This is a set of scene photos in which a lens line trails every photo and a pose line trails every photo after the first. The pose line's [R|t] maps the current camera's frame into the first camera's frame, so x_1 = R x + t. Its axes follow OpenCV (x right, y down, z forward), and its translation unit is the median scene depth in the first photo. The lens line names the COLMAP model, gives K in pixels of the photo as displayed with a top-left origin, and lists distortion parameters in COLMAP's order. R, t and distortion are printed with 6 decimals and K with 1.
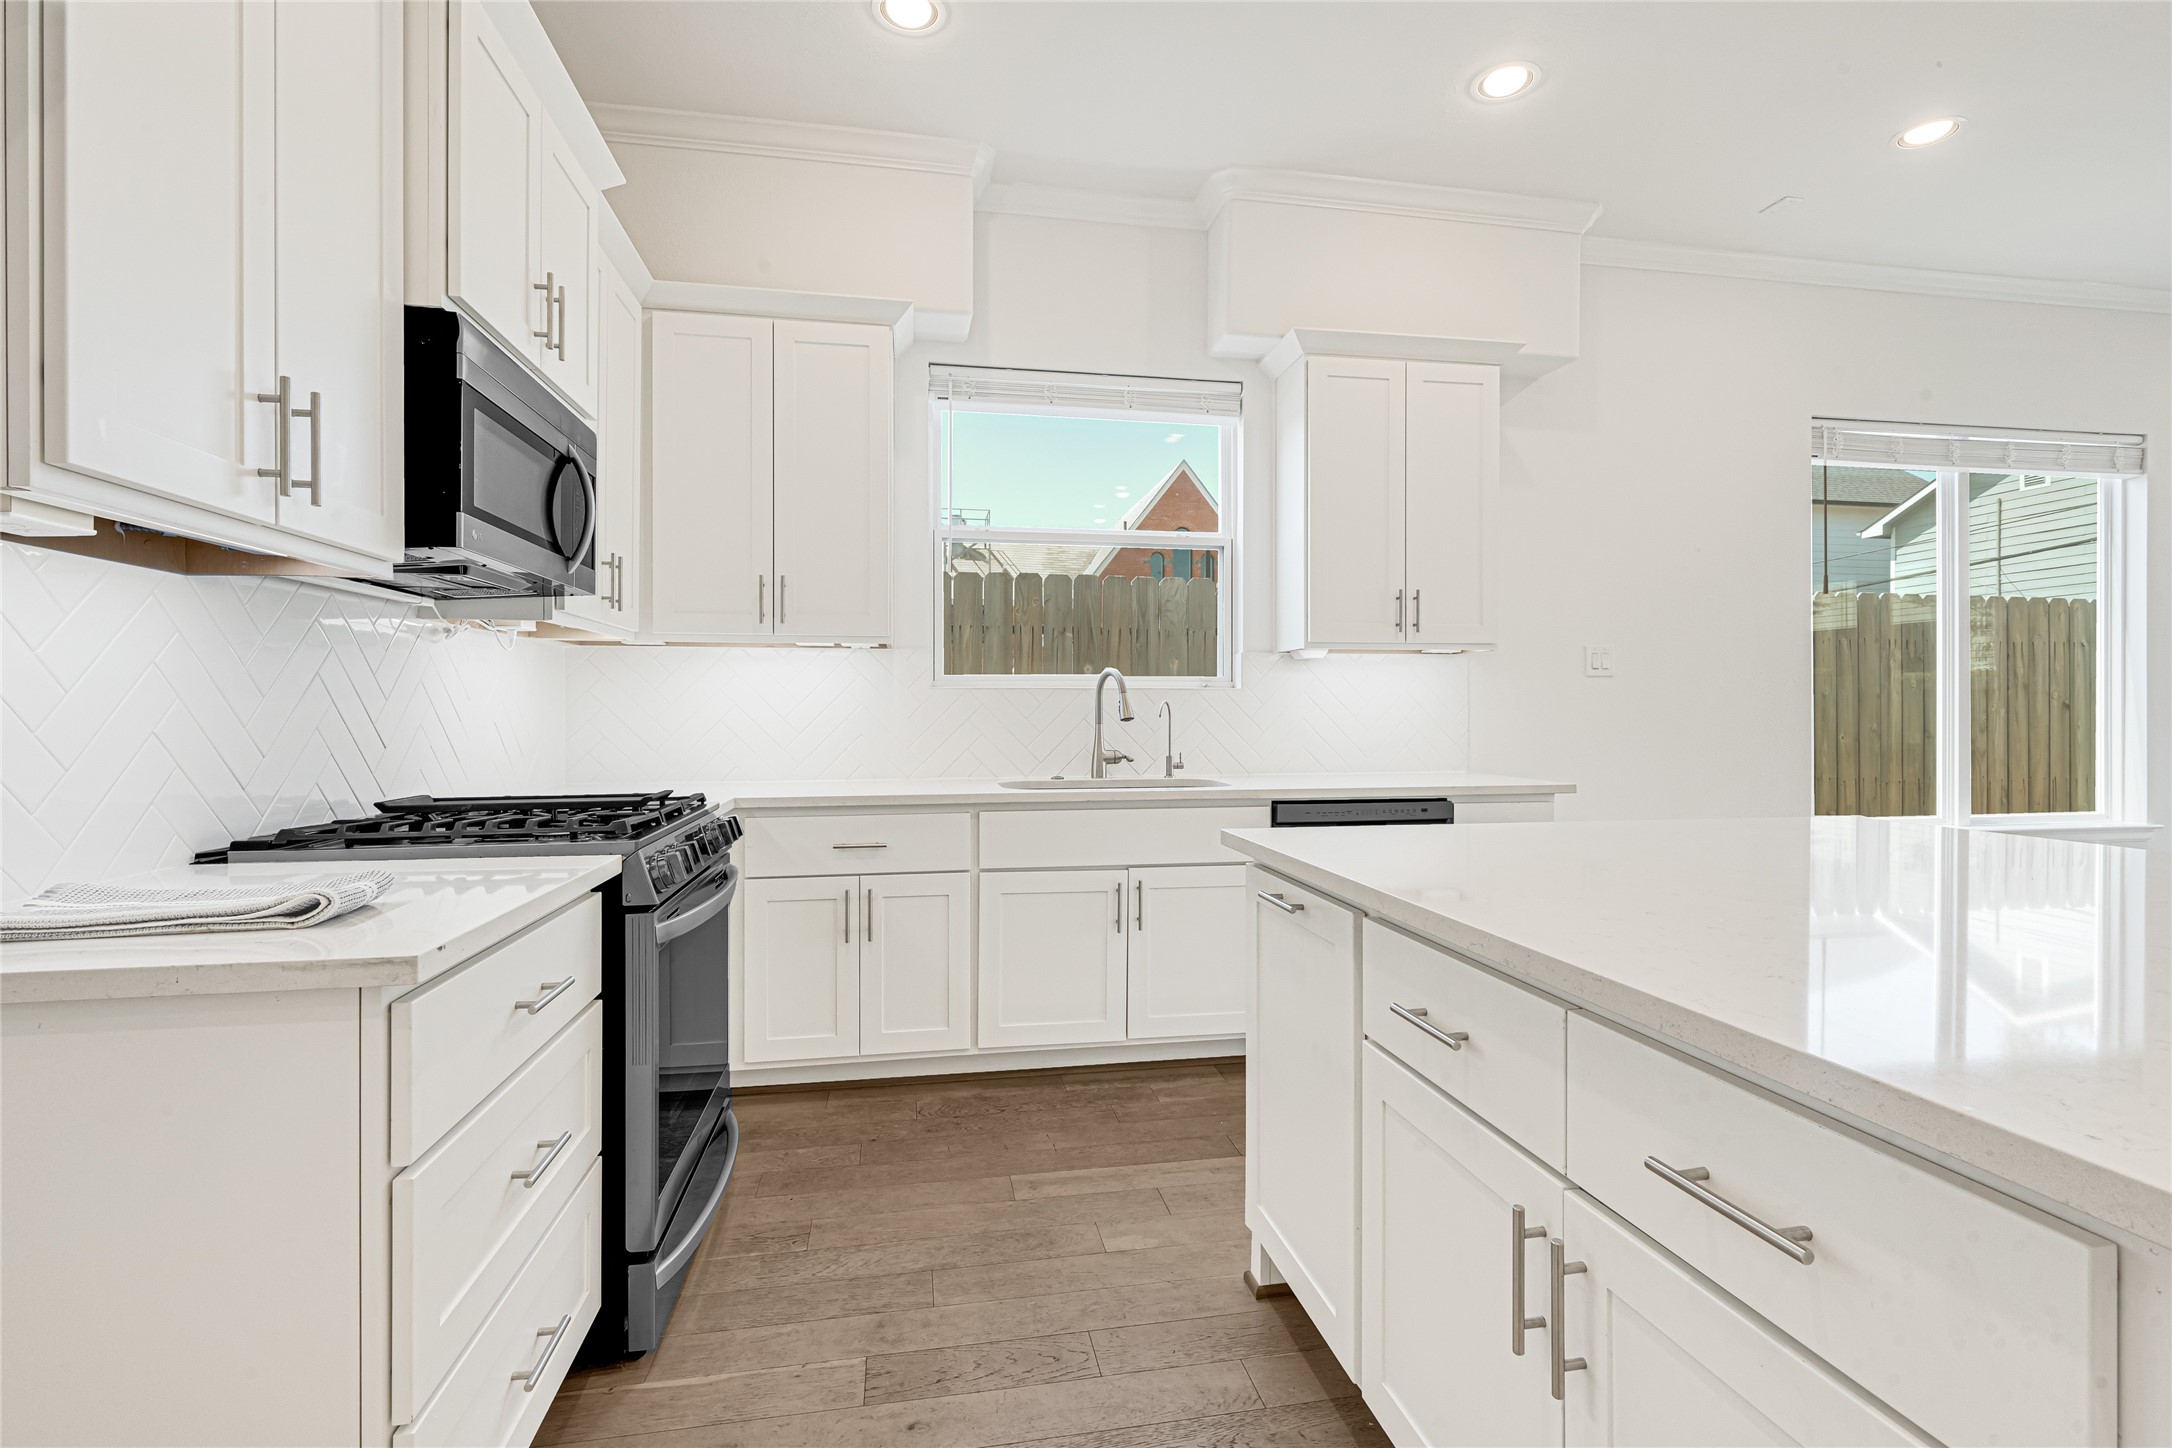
lens RADIAL K [[1011.7, 0, 1086.2], [0, 1011.7, 716.7], [0, 0, 1]] dist [0.000567, 0.000171]
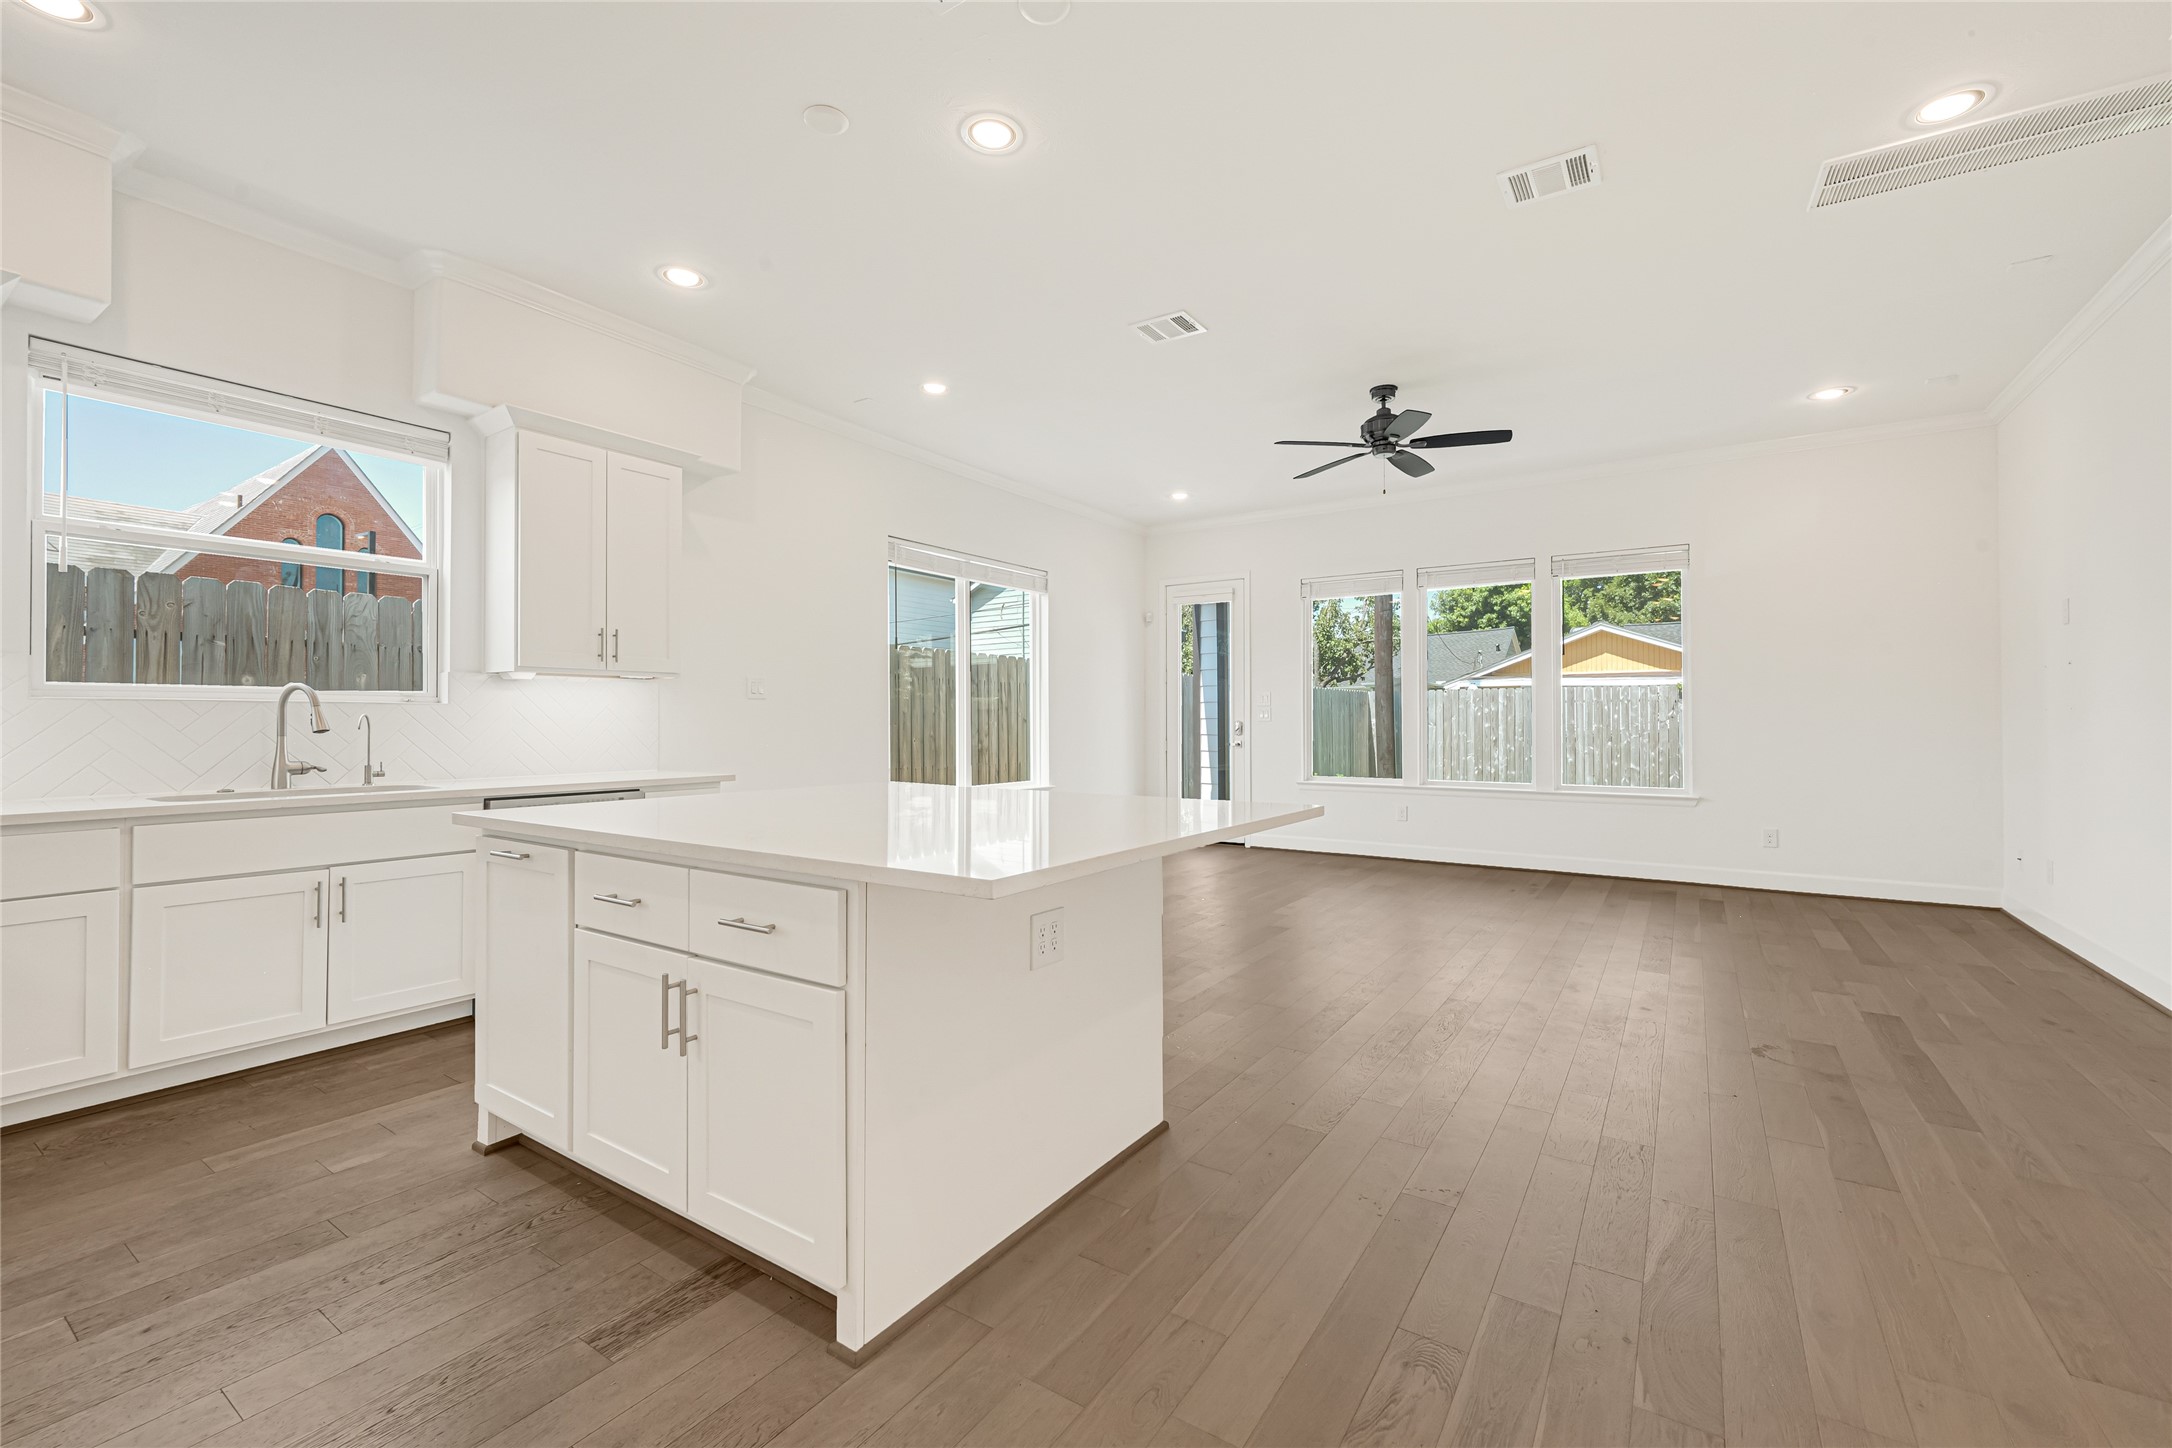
lens RADIAL K [[899.9, 0, 1090.0], [0, 899.9, 716.3], [0, 0, 1]] dist [0.002889, -0.000276]
pose [[0.698805, 0.005492, 0.715292, -0.070024], [0.004726, 0.999913, -0.012294, 0.002148], [-0.715297, 0.011971, 0.698718, -0.228846]]
